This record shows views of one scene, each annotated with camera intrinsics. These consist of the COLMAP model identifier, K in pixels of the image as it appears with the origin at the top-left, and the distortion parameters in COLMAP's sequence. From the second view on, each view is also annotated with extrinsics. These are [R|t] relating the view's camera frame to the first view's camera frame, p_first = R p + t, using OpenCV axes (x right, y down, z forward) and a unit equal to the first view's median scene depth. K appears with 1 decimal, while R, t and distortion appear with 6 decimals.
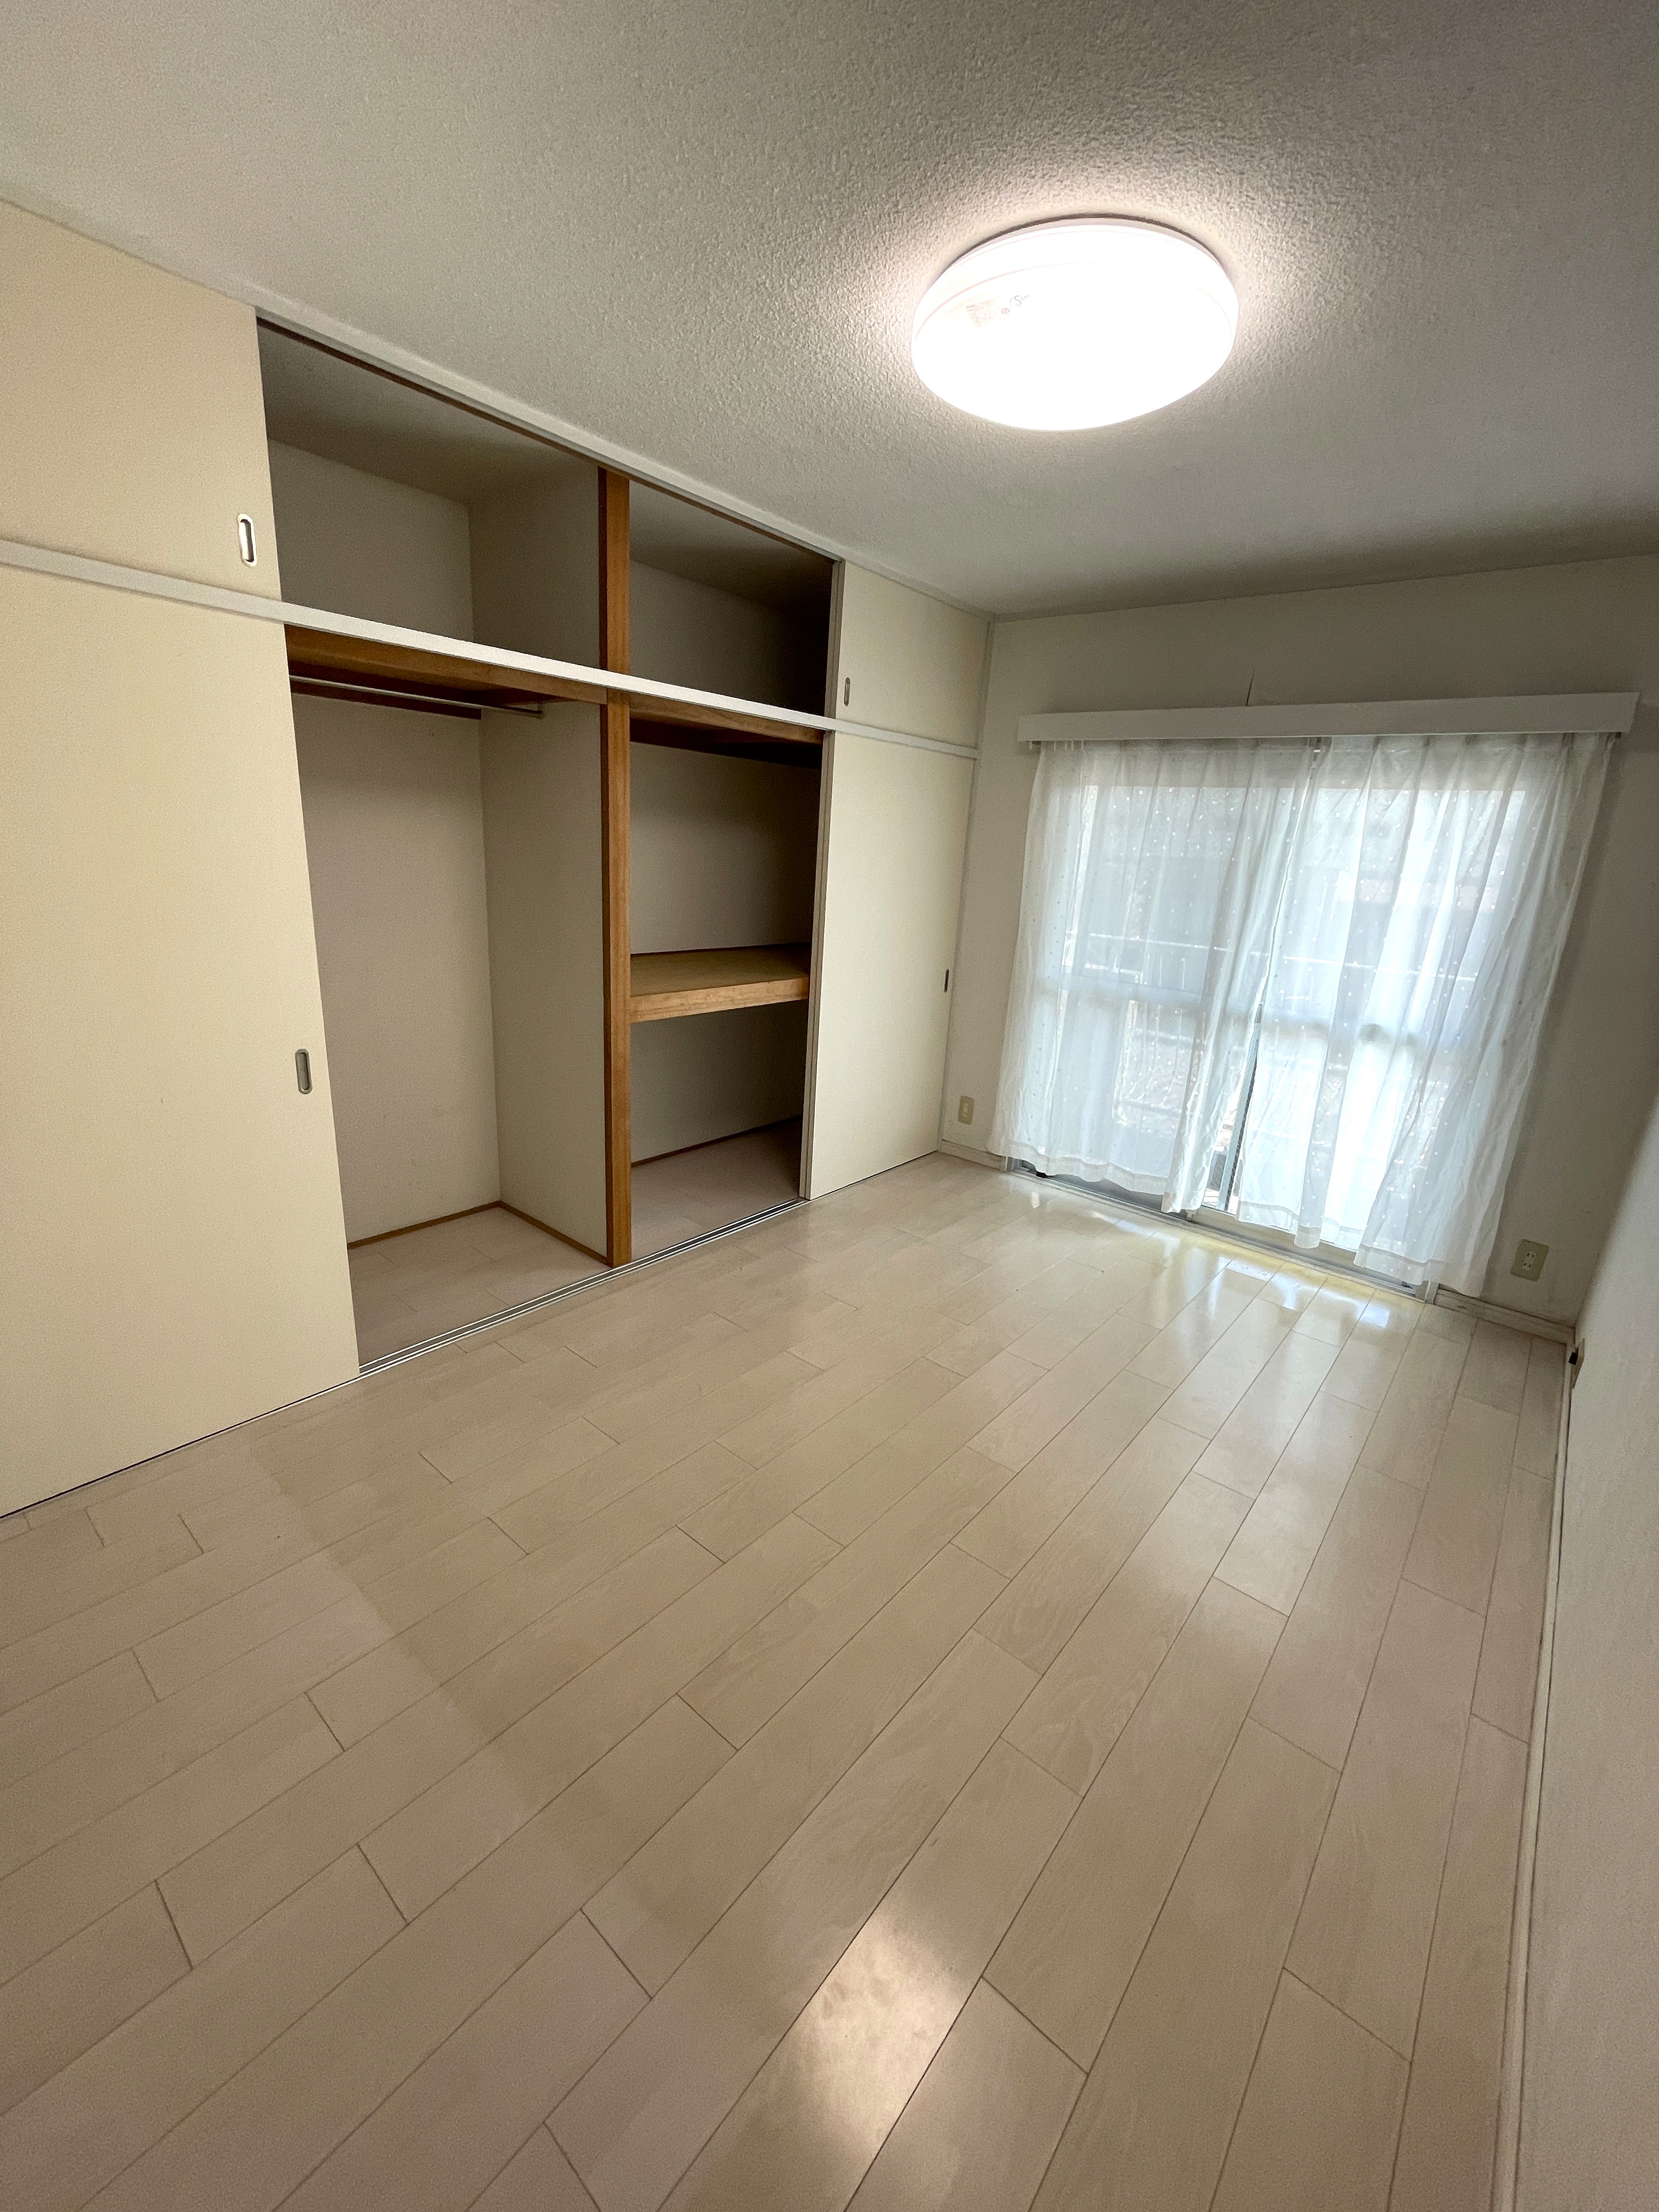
lens RADIAL K [[904.3, 0, 829.2], [0, 904.3, 1106.5], [0, 0, 1]] dist [0.001022, -0.000533]
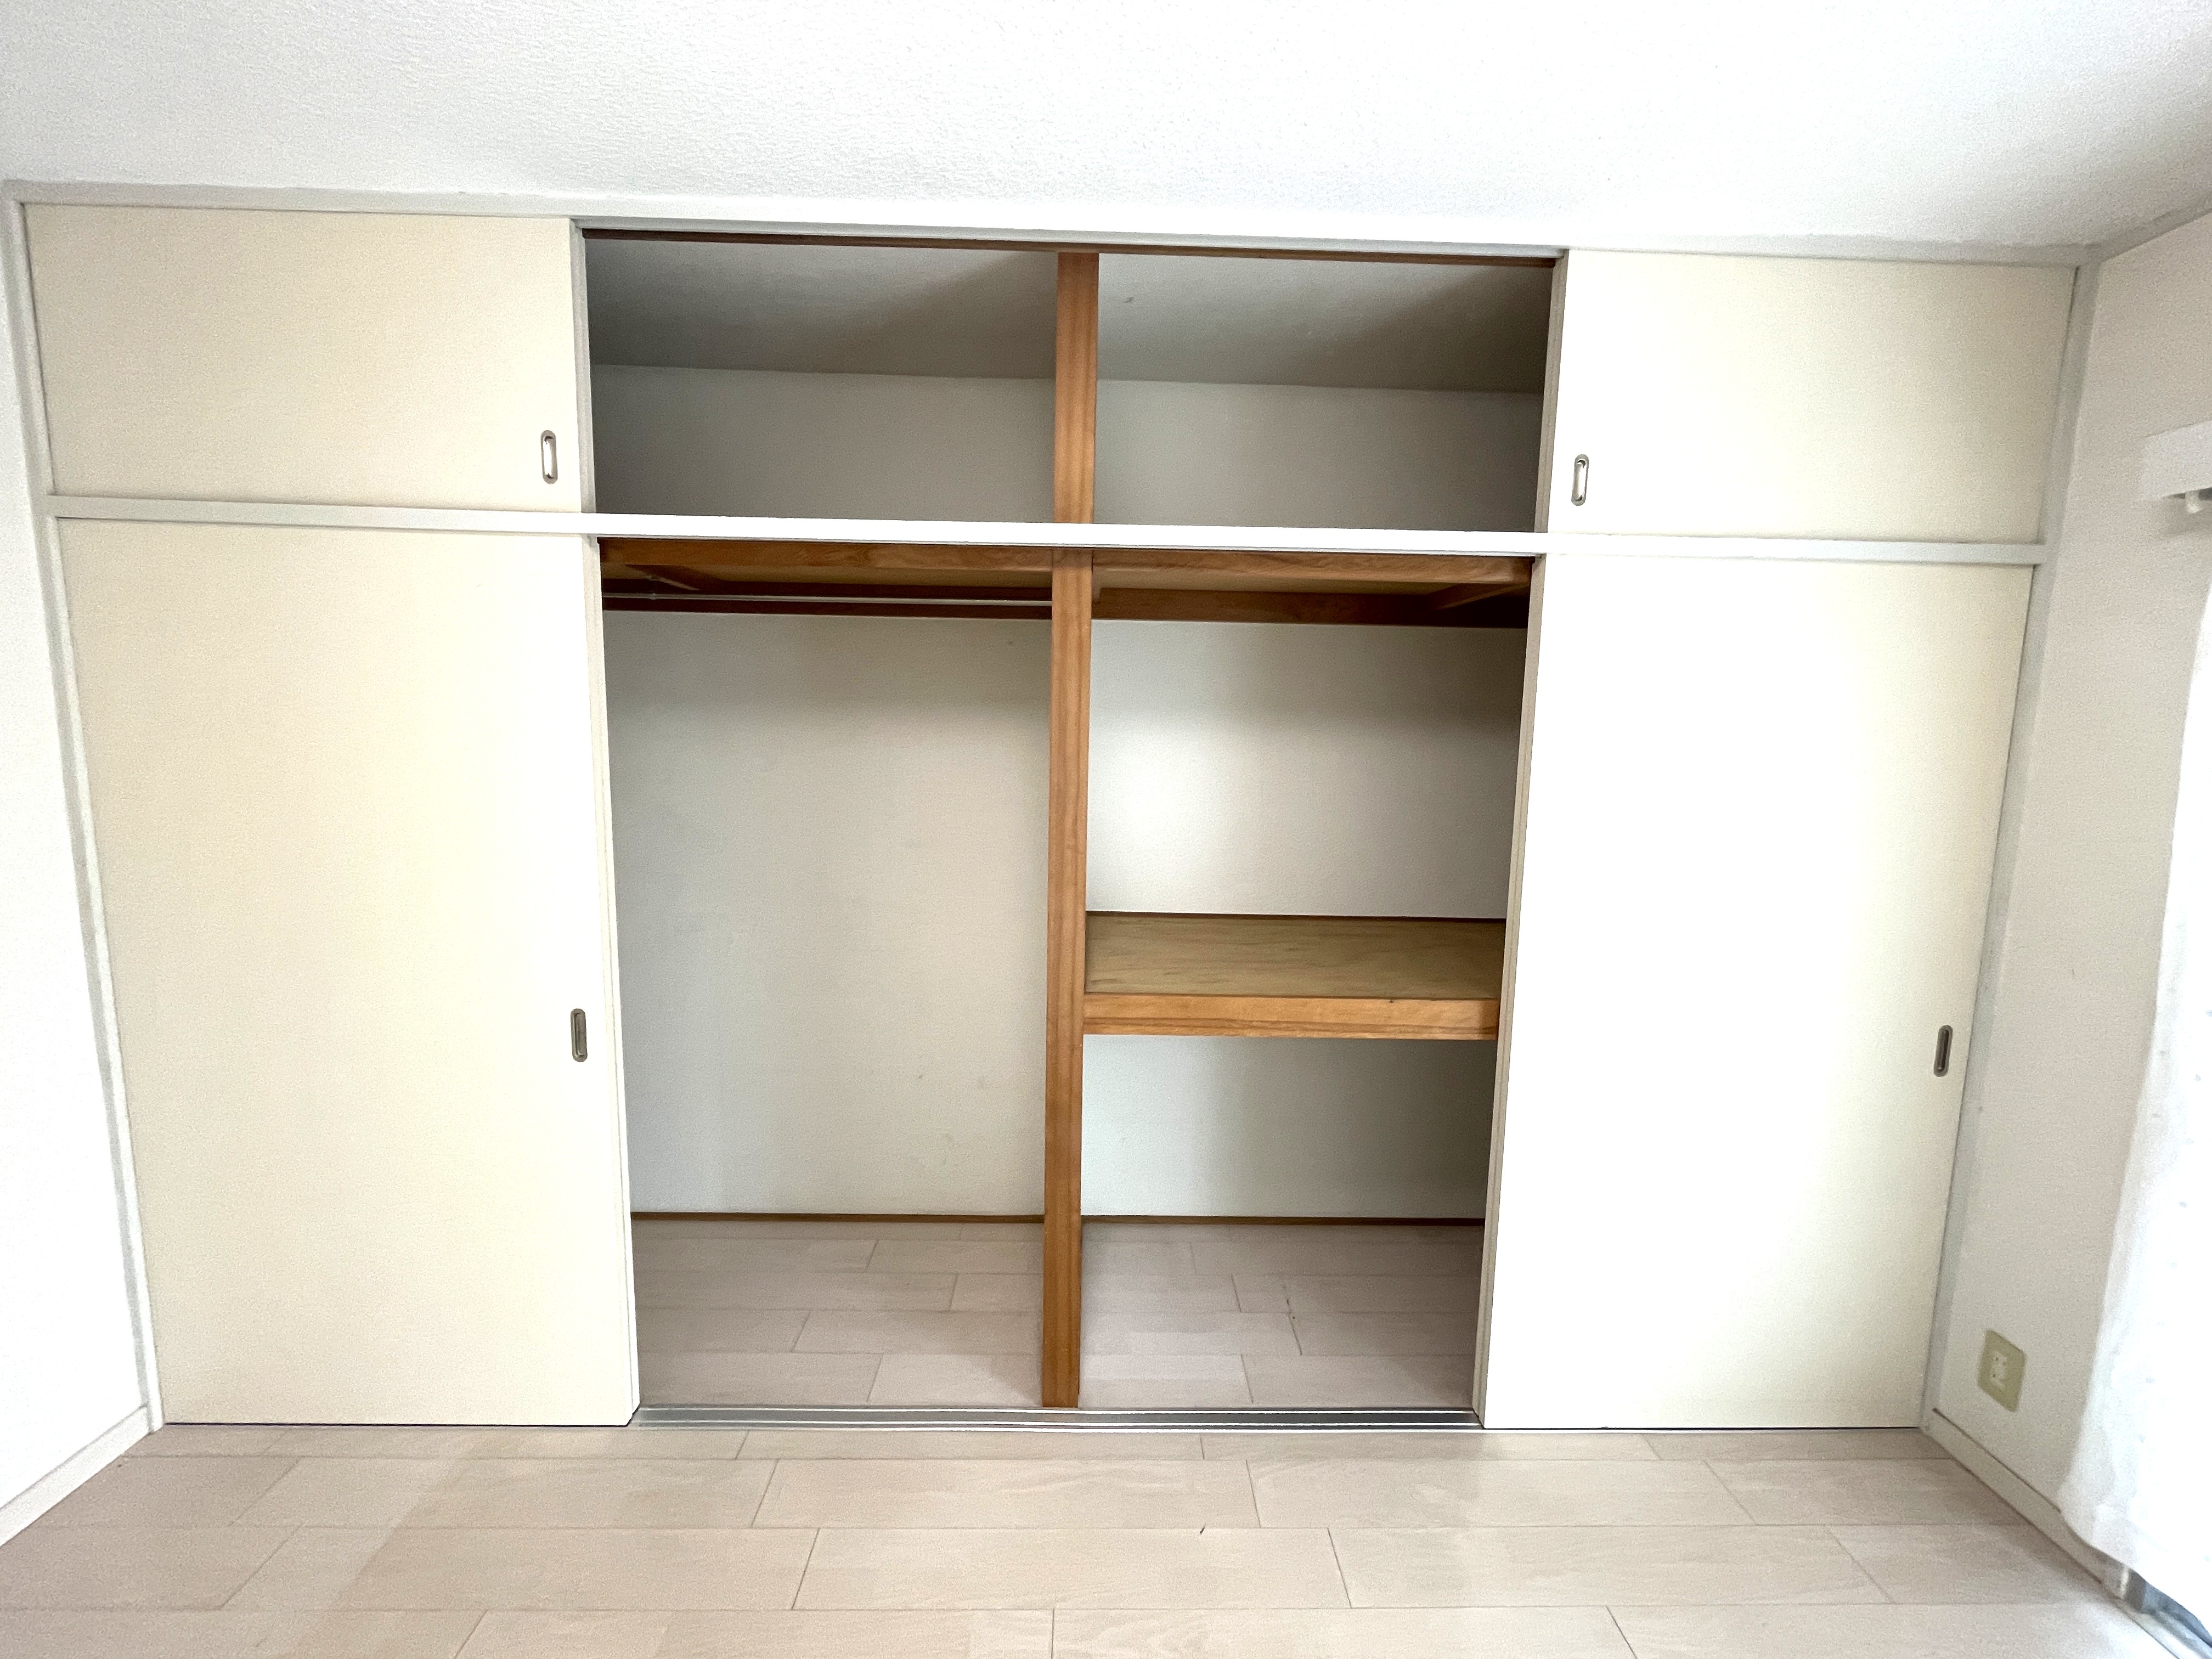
lens RADIAL K [[904.3, 0, 1099.0], [0, 904.3, 830.4], [0, 0, 1]] dist [0.001022, -0.000533]
pose [[0.657442, 0.047788, -0.751988, 0.250823], [-0.194747, 0.974855, -0.108310, -0.156744], [0.727903, 0.217655, 0.650218, 0.523017]]
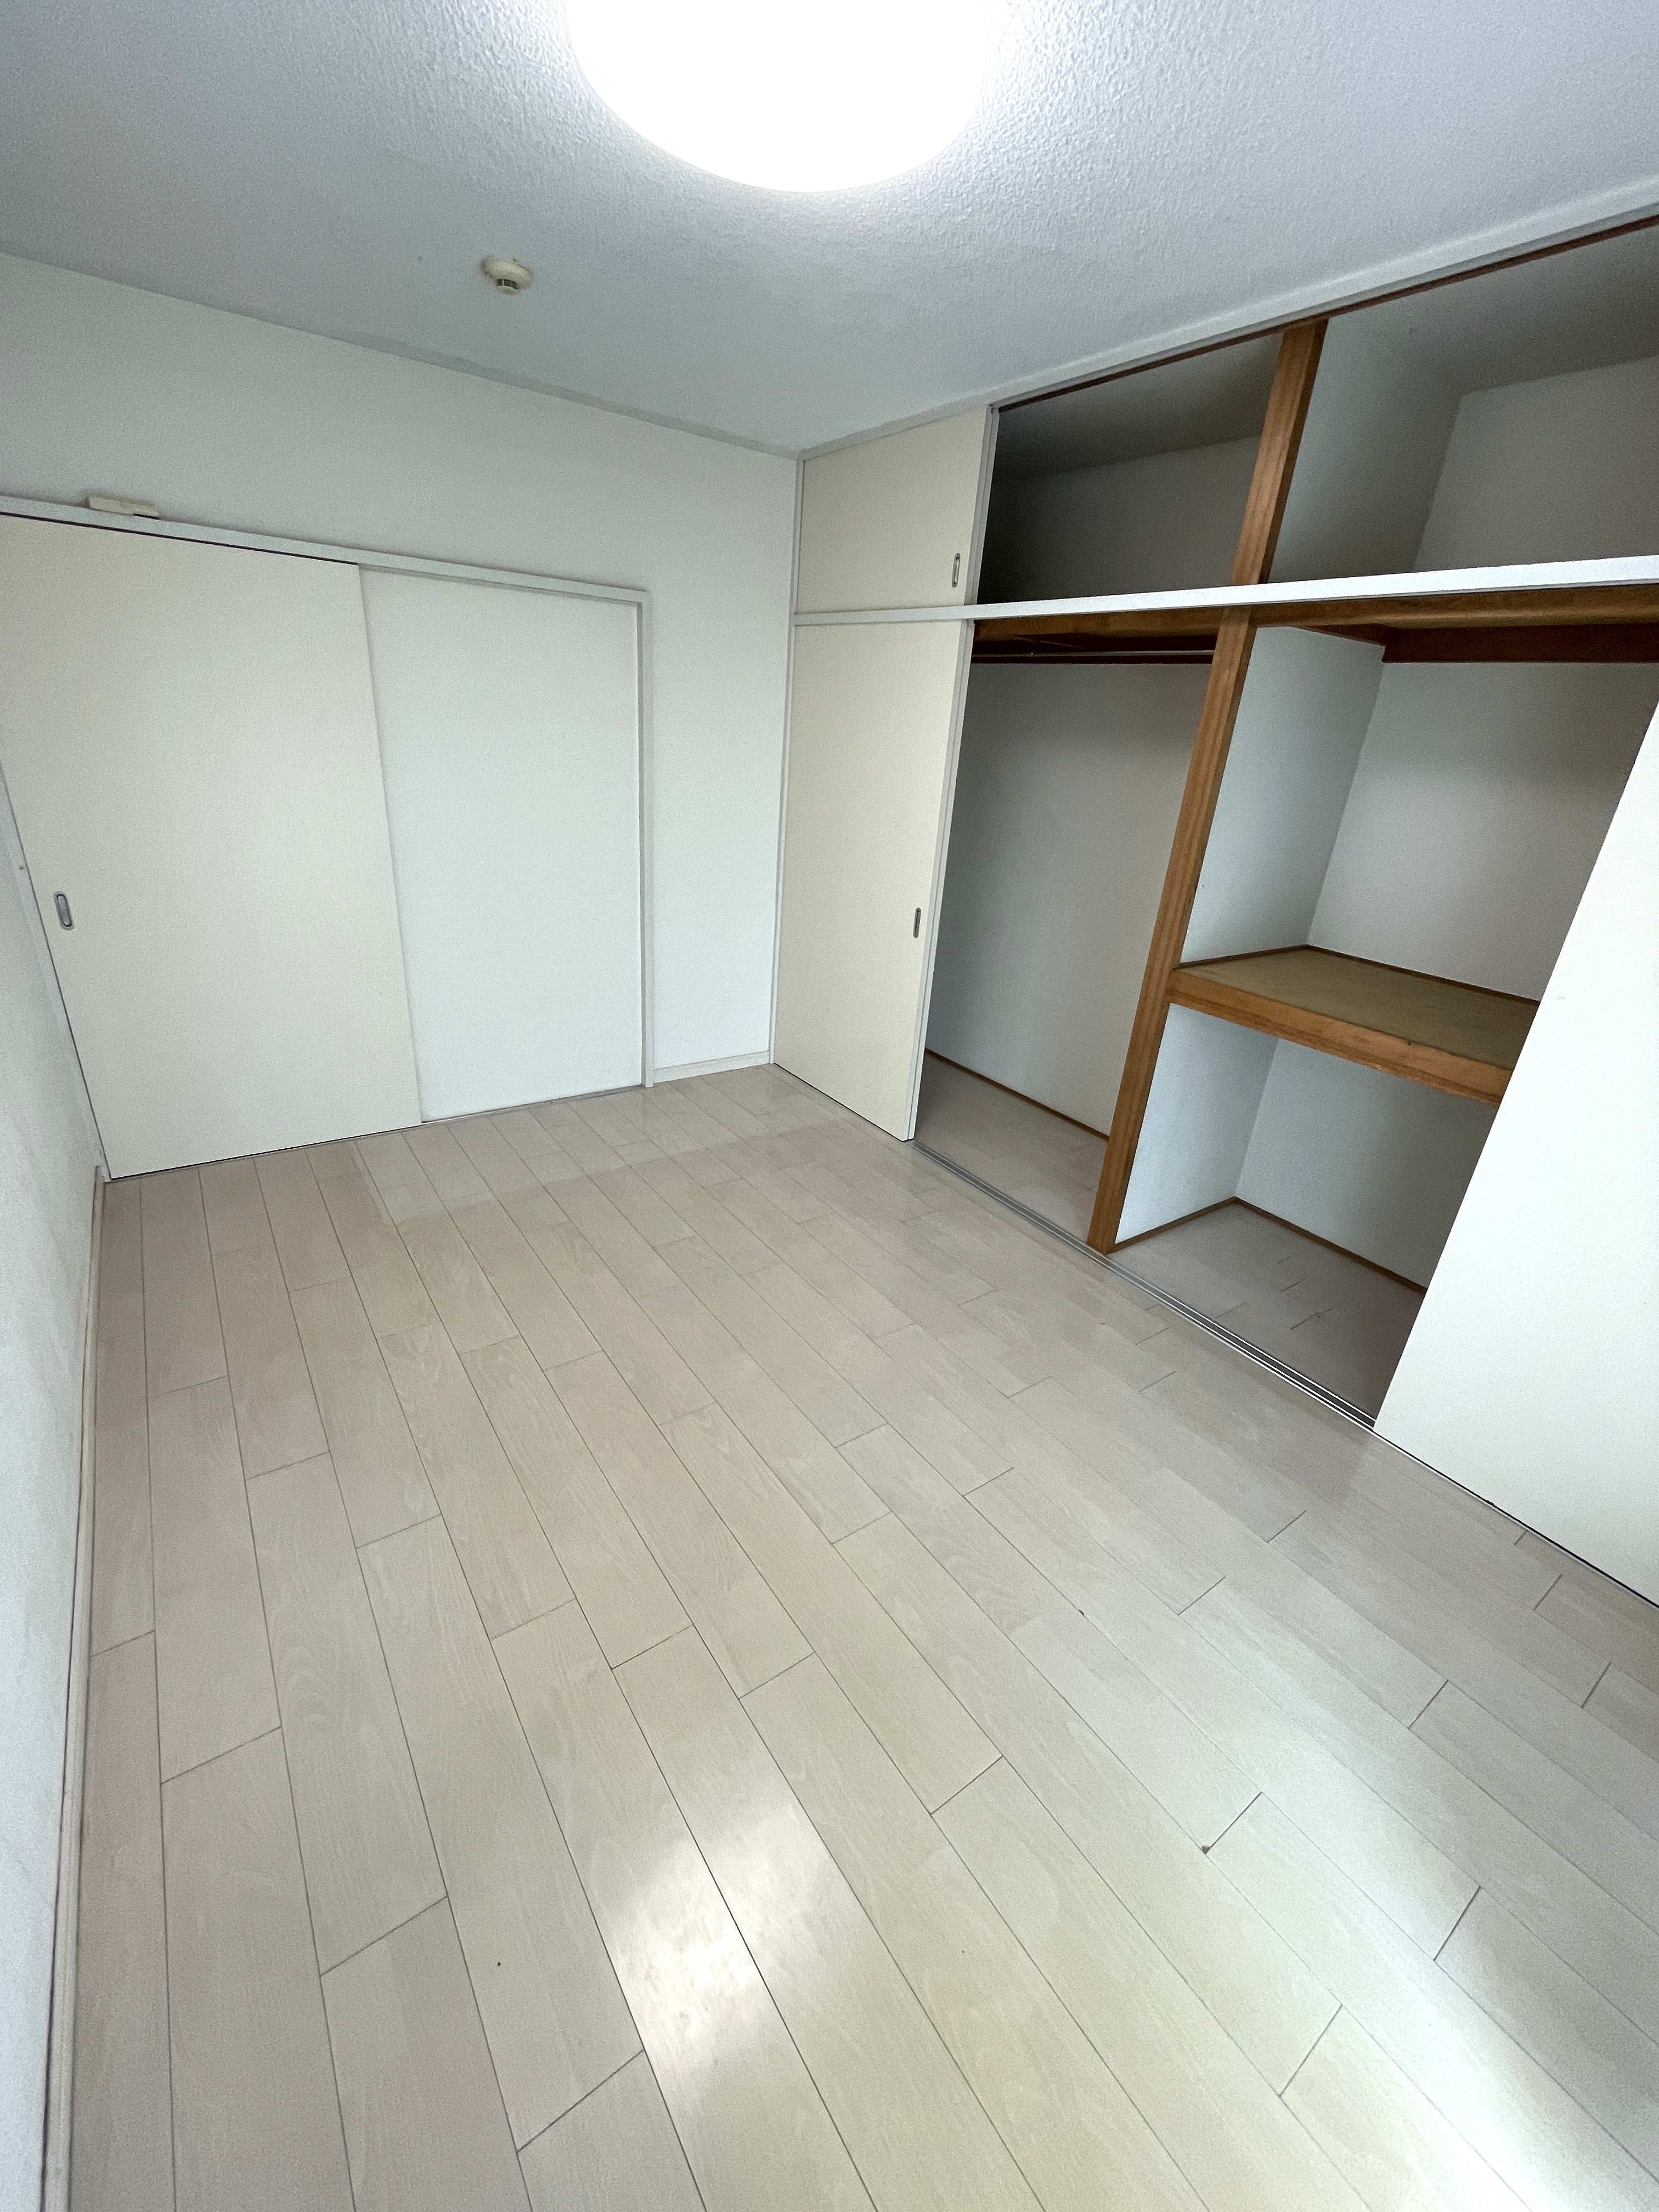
lens RADIAL K [[904.3, 0, 835.4], [0, 904.3, 1108.0], [0, 0, 1]] dist [0.001022, -0.000533]
pose [[-0.244569, 0.308786, -0.919150, 0.649305], [-0.359746, 0.851385, 0.381742, -0.209019], [0.900427, 0.424023, -0.097138, 0.789366]]
